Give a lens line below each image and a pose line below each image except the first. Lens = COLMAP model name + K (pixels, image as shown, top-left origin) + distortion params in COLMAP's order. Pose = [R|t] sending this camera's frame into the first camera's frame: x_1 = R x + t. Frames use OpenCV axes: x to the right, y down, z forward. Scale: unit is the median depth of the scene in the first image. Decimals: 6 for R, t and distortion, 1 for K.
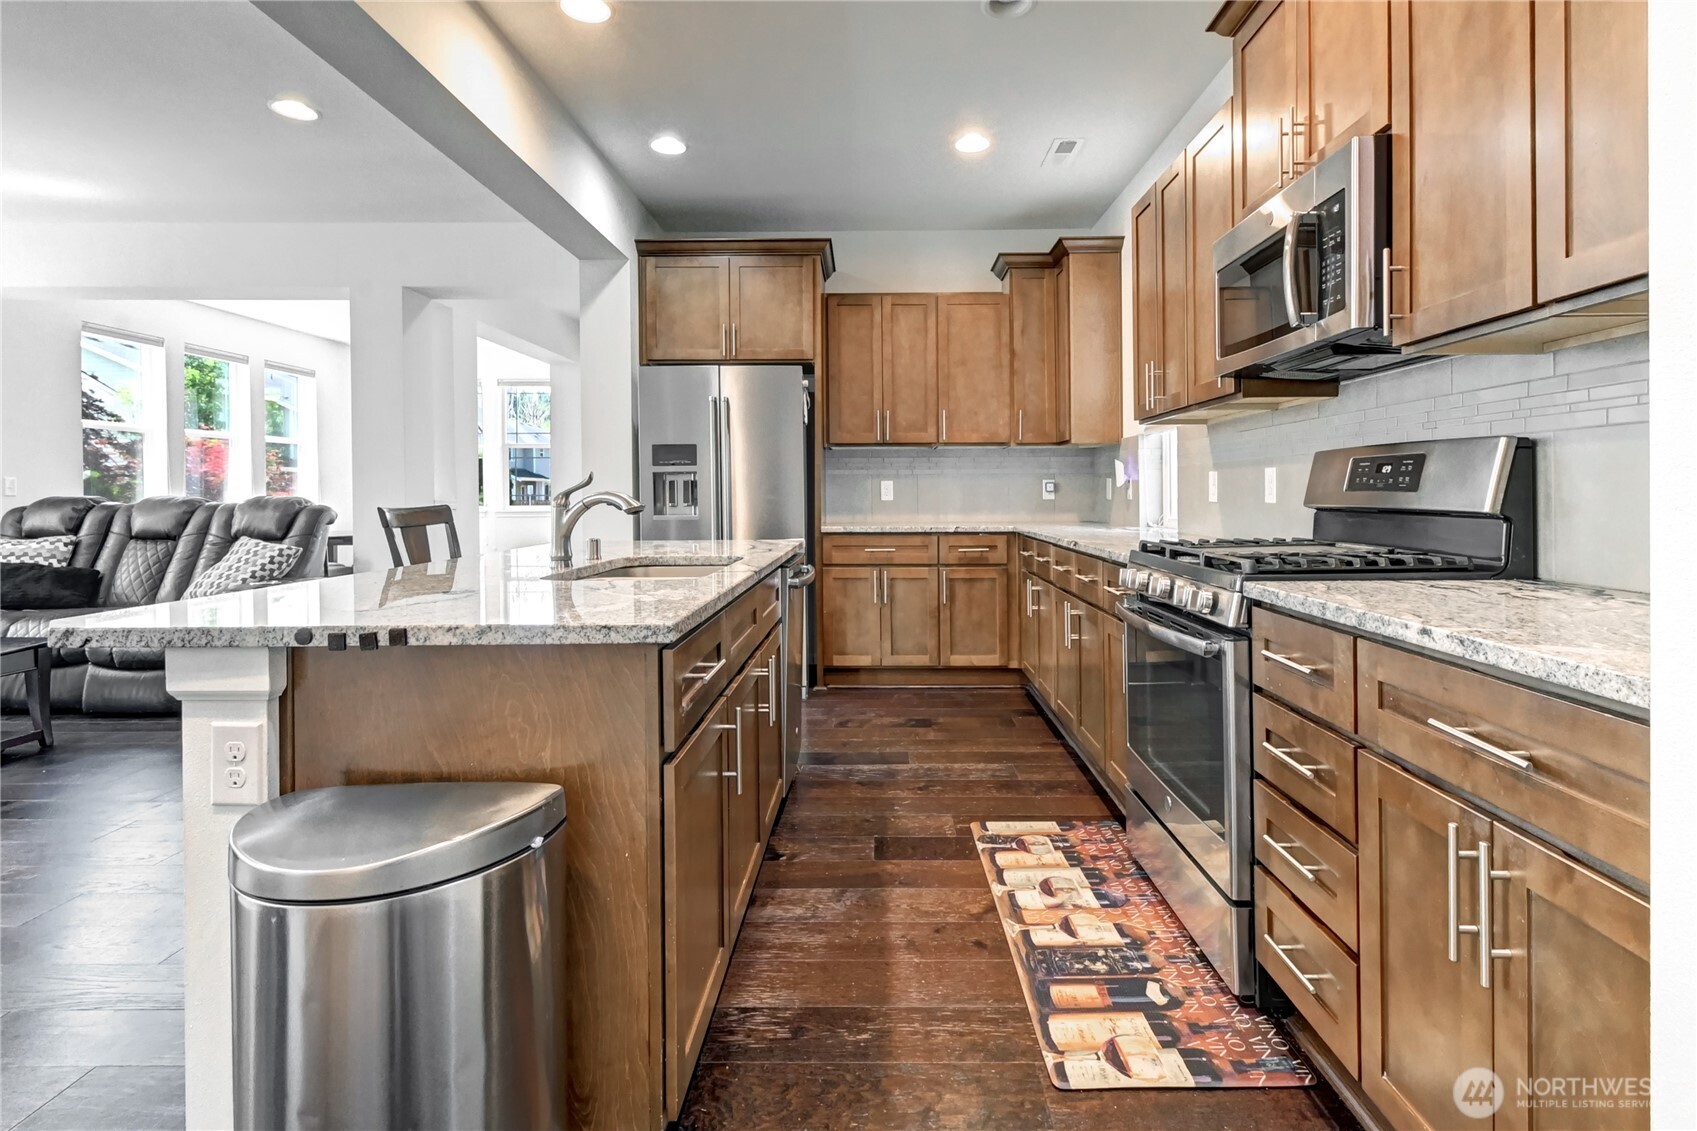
lens RADIAL K [[764.3, 0, 879.1], [0, 764.3, 489.7], [0, 0, 1]] dist [0.002483, 0.000351]
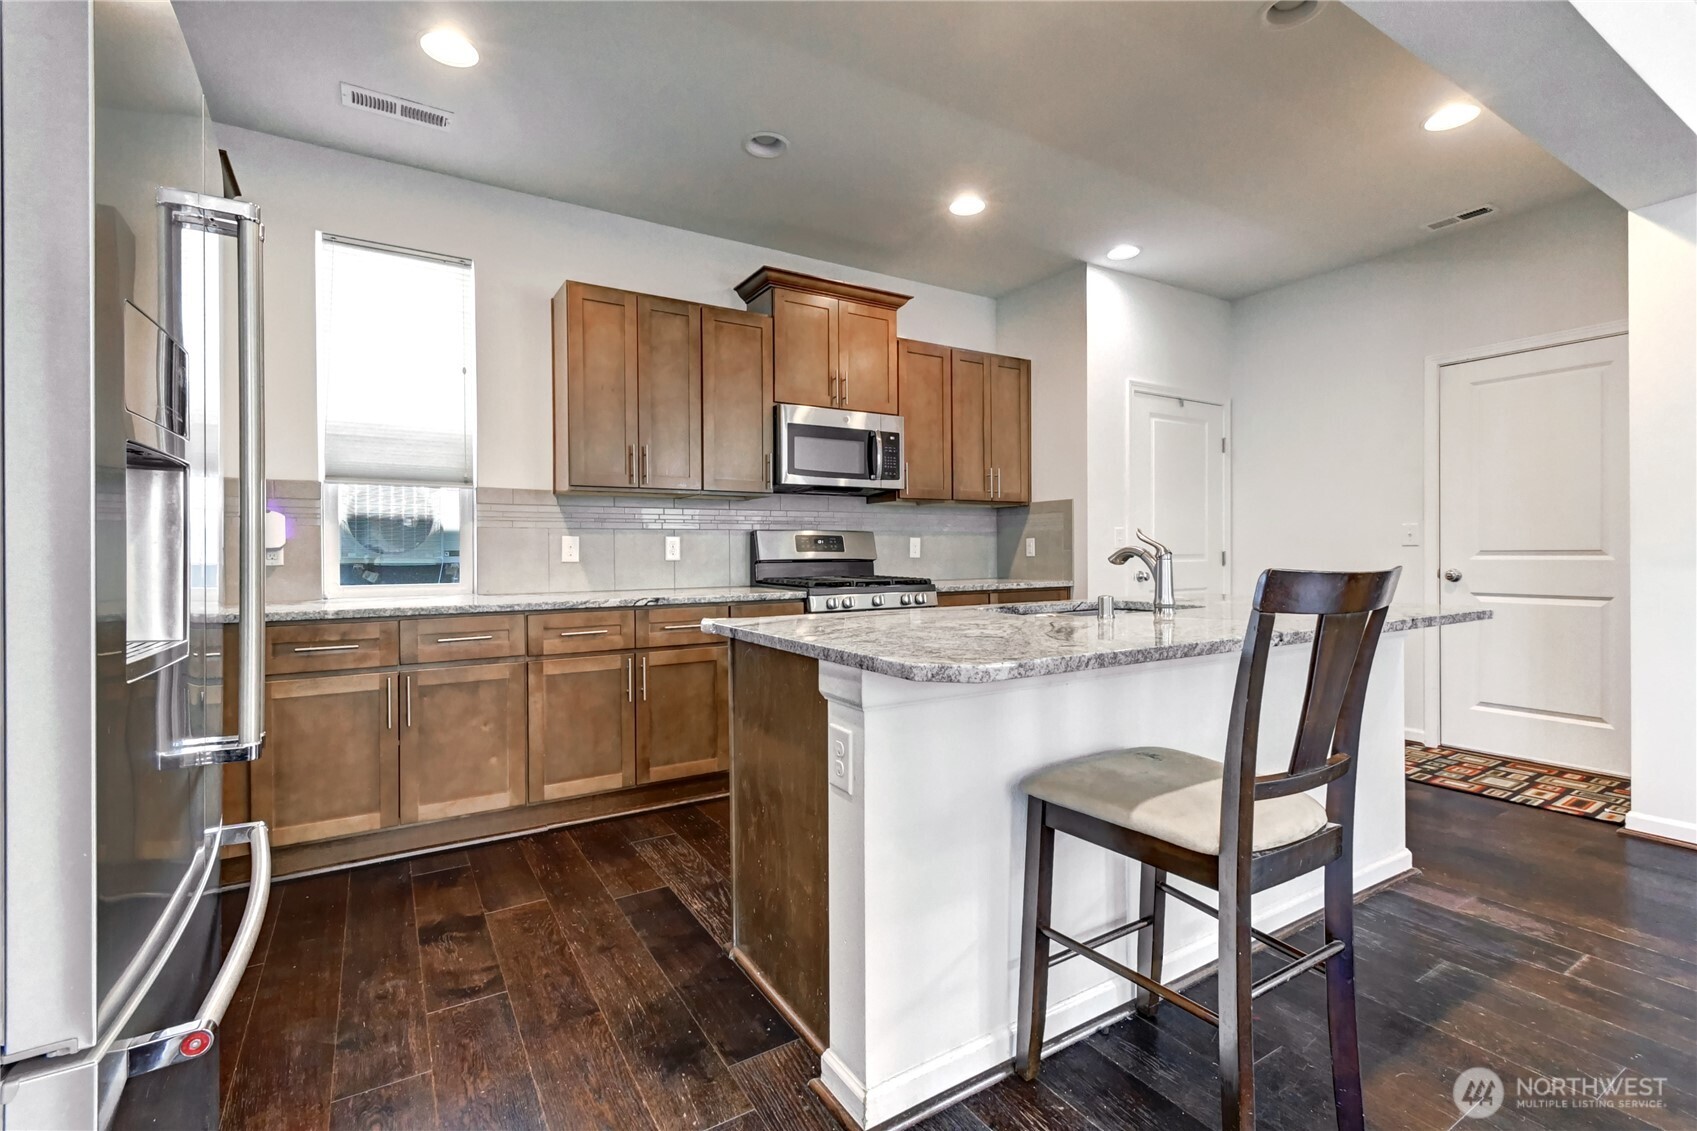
lens RADIAL K [[764.3, 0, 836.5], [0, 764.3, 560.4], [0, 0, 1]] dist [0.002483, 0.000351]
pose [[-0.526369, -0.000399, 0.850256, -0.537052], [0.005789, 0.999975, 0.004052, 0.007807], [-0.850236, 0.007055, -0.526354, 0.915005]]
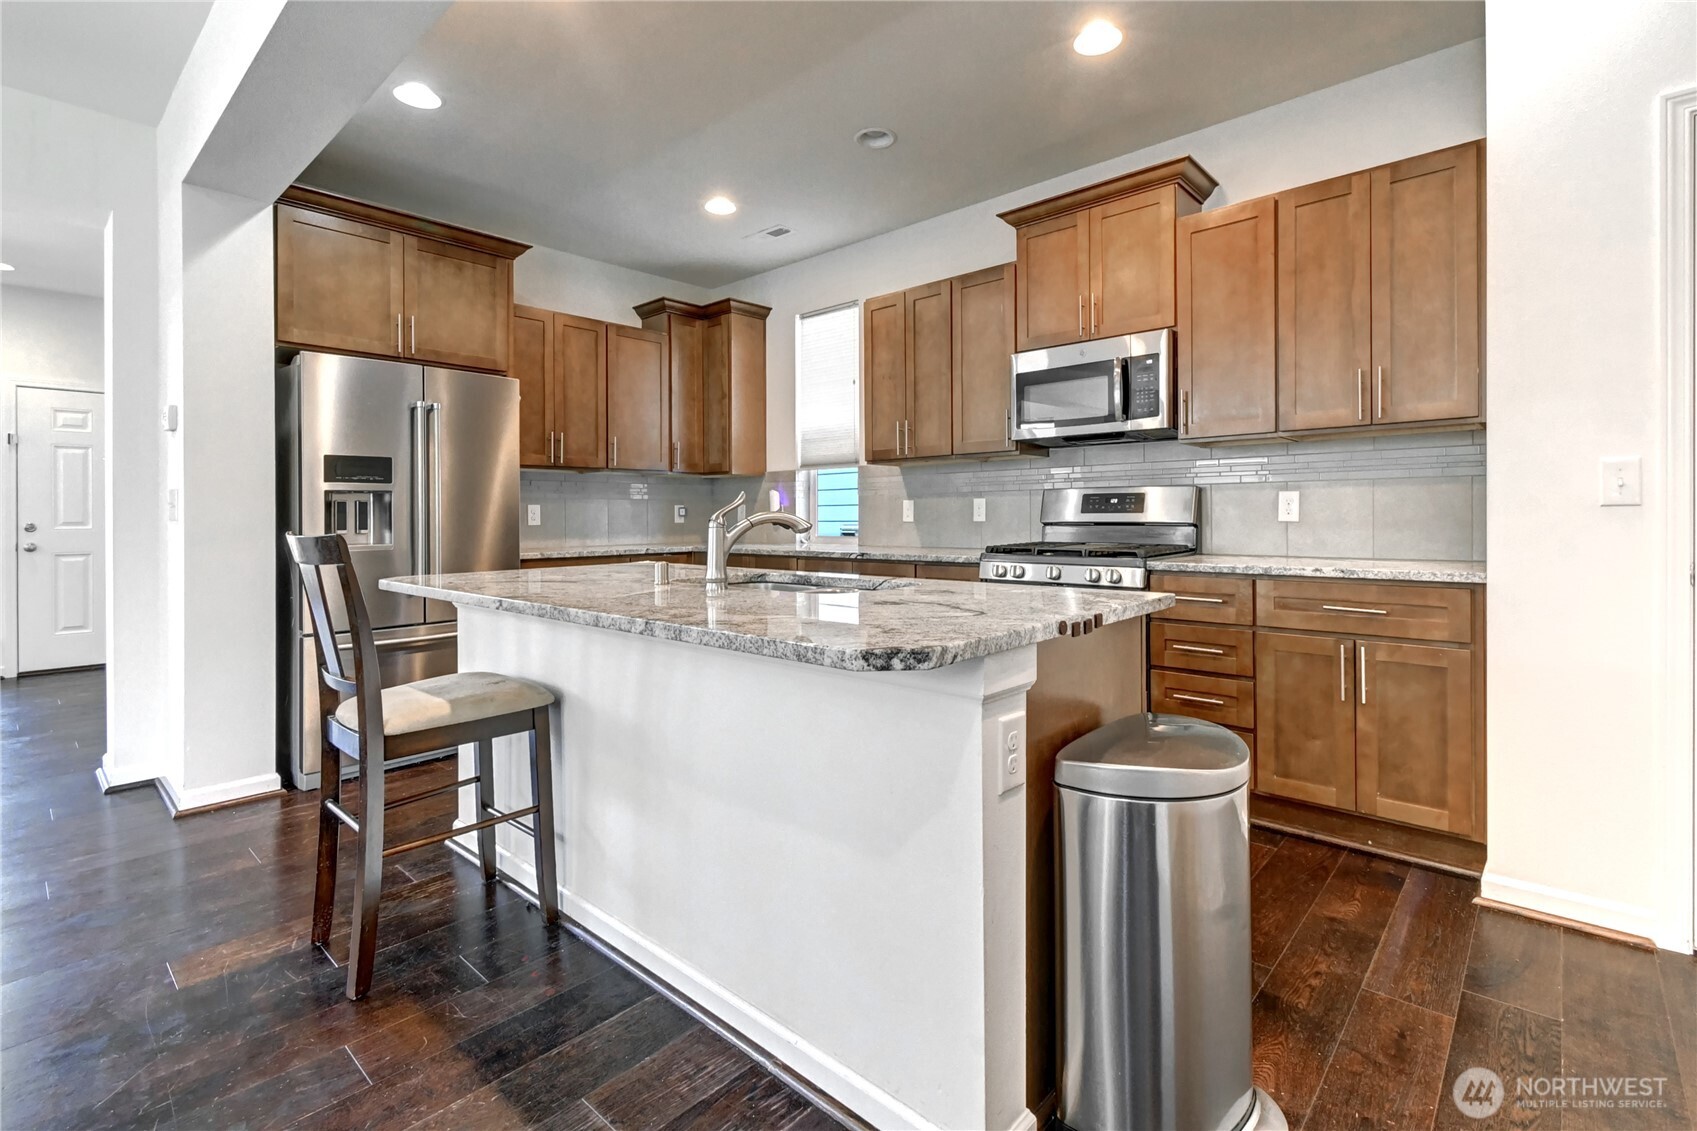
lens RADIAL K [[764.3, 0, 778.6], [0, 764.3, 507.8], [0, 0, 1]] dist [0.002483, 0.000351]
pose [[0.697915, 0.007594, 0.716141, -0.514561], [0.001077, 0.999932, -0.011653, 0.004227], [-0.716180, 0.008904, 0.697859, 0.127485]]
